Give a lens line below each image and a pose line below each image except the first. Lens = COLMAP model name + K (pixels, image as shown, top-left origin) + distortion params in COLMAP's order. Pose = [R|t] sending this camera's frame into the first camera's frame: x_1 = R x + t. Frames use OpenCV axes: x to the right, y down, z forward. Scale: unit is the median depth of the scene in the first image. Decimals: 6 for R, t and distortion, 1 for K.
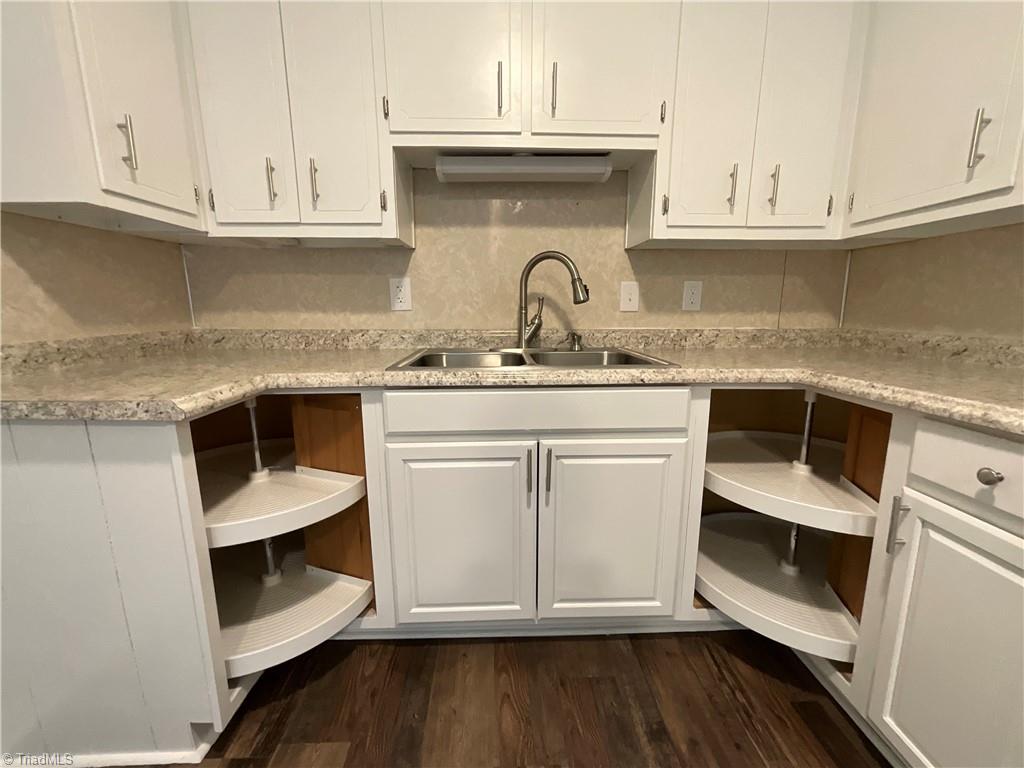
lens RADIAL K [[417.1, 0, 511.5], [0, 417.1, 382.5], [0, 0, 1]] dist [-0.001200, 0.000433]
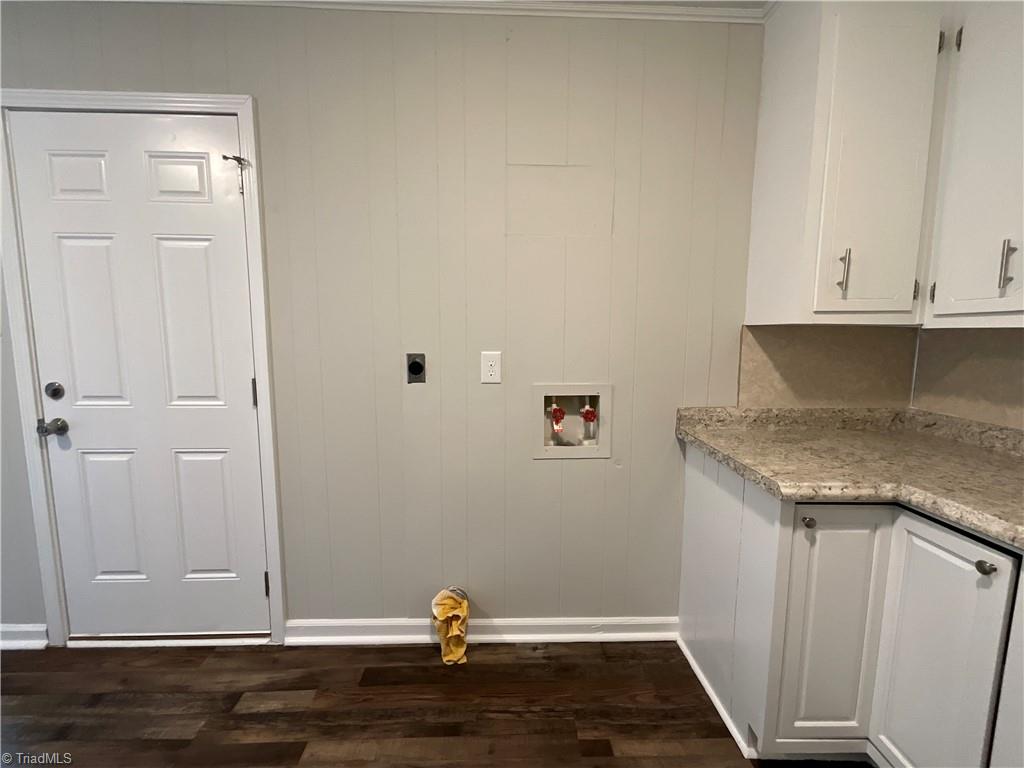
lens RADIAL K [[417.1, 0, 511.5], [0, 417.1, 382.5], [0, 0, 1]] dist [-0.001200, 0.000433]
pose [[-0.002856, 0.116821, -0.993149, 0.278672], [-0.189512, 0.975092, 0.115242, -0.155011], [0.981874, 0.188543, 0.019355, 0.046100]]
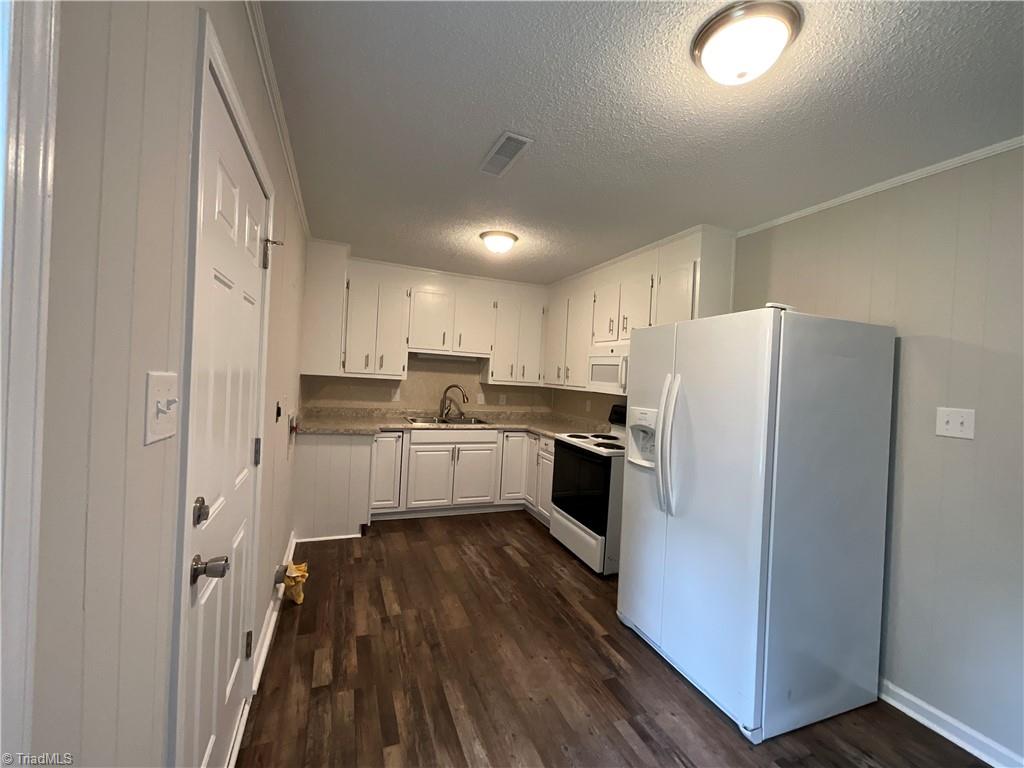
lens RADIAL K [[417.1, 0, 511.5], [0, 417.1, 382.5], [0, 0, 1]] dist [-0.001200, 0.000433]
pose [[0.936023, 0.050075, 0.348359, -0.623629], [0.004088, 0.988212, -0.153036, 0.134792], [-0.351916, 0.144670, 0.924784, -2.066186]]
